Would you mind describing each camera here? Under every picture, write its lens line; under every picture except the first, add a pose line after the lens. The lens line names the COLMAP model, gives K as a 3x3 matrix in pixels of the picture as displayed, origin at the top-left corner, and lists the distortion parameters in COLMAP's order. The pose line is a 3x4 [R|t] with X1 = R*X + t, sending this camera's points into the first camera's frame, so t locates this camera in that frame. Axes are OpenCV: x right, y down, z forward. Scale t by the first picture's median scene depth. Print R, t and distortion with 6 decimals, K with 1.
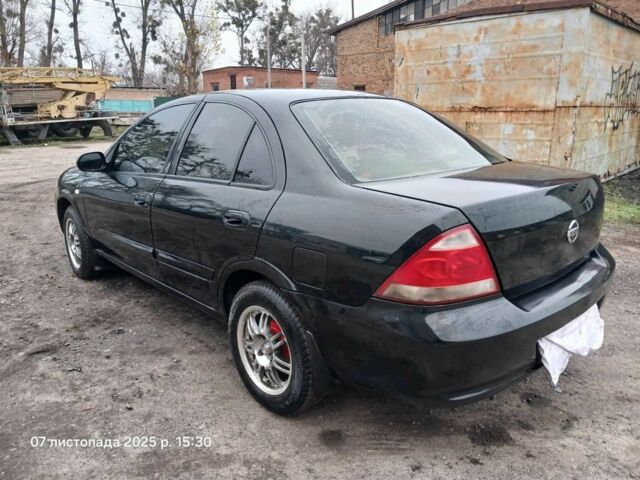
lens RADIAL K [[512.7, 0, 321.5], [0, 512.7, 242.6], [0, 0, 1]] dist [0.031078, -0.021303]
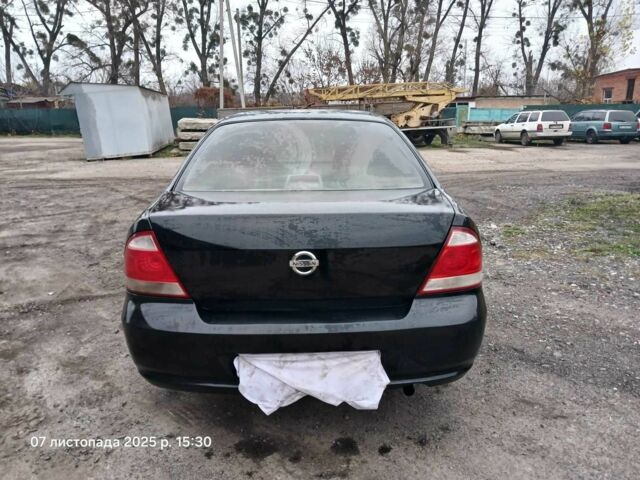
lens RADIAL K [[512.7, 0, 314.7], [0, 512.7, 240.3], [0, 0, 1]] dist [0.031078, -0.021303]
pose [[0.739695, 0.159761, -0.653703, 0.291136], [-0.171558, 0.984082, 0.046378, -0.029704], [0.650706, 0.077842, 0.755329, 0.074632]]
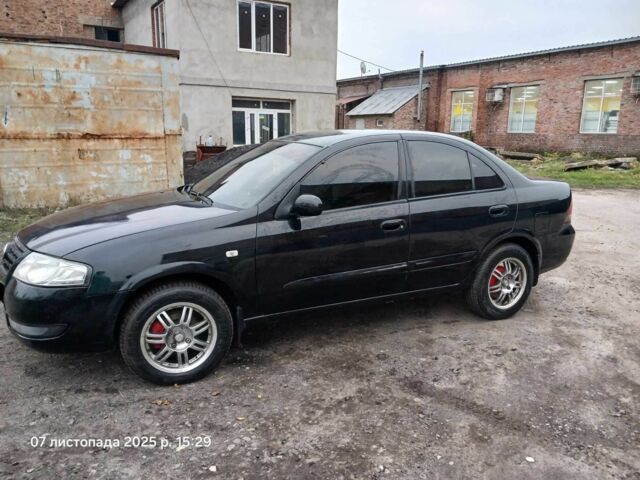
lens RADIAL K [[512.7, 0, 320.0], [0, 512.7, 239.1], [0, 0, 1]] dist [0.031078, -0.021303]
pose [[0.257431, -0.197704, 0.945855, -0.558093], [0.238576, 0.961547, 0.136051, -0.093627], [-0.936382, 0.190634, 0.294699, 0.313503]]
